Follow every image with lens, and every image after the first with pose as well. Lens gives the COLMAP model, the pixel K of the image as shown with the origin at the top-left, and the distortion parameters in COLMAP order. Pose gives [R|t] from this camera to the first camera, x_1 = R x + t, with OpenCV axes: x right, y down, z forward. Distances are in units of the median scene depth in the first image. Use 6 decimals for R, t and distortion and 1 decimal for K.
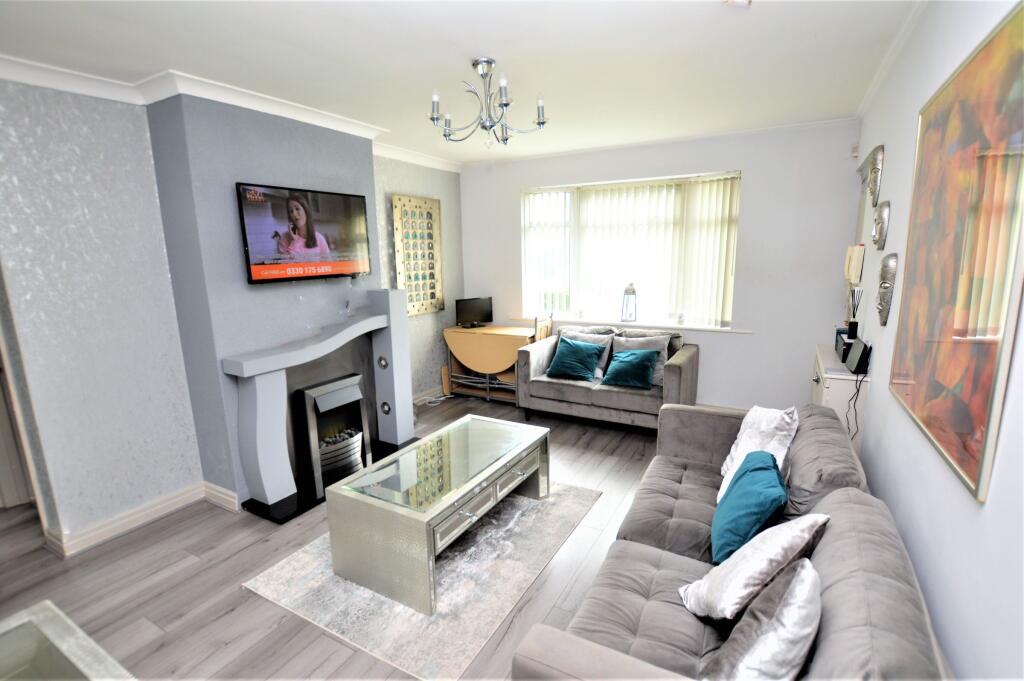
lens RADIAL K [[495.7, 0, 515.2], [0, 495.7, 350.0], [0, 0, 1]] dist [-0.002690, -0.000198]
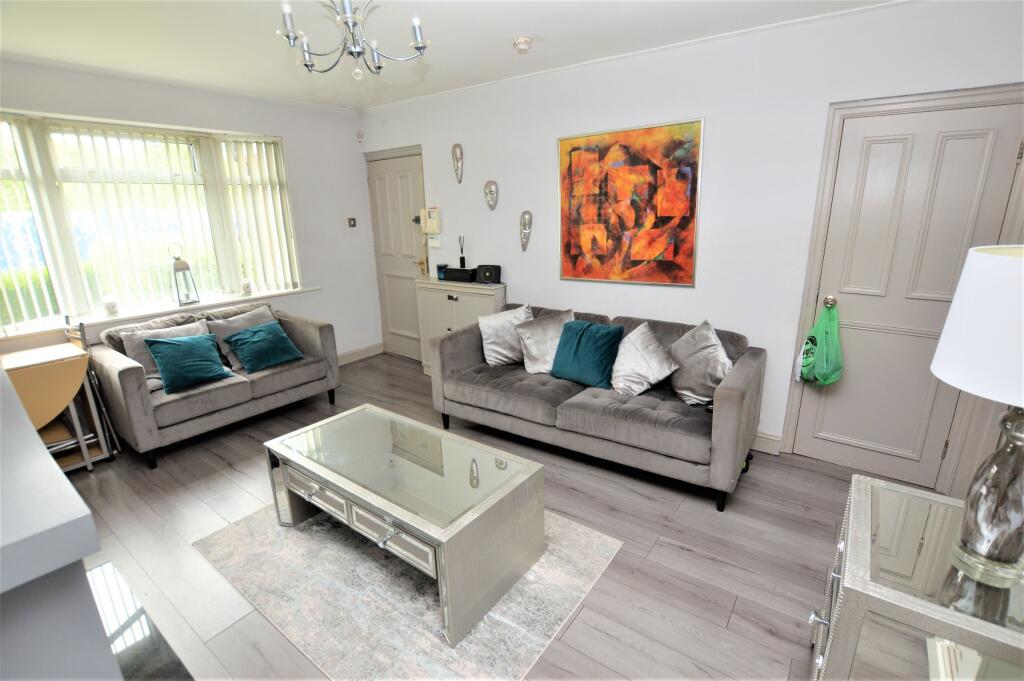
lens RADIAL K [[471.3, 0, 512.0], [0, 471.3, 340.5], [0, 0, 1]] dist [-0.001572, -0.000070]
pose [[0.128778, -0.254859, 0.958365, -0.517964], [0.210580, 0.951400, 0.224710, -0.069847], [-0.969057, 0.172875, 0.176188, 0.406472]]
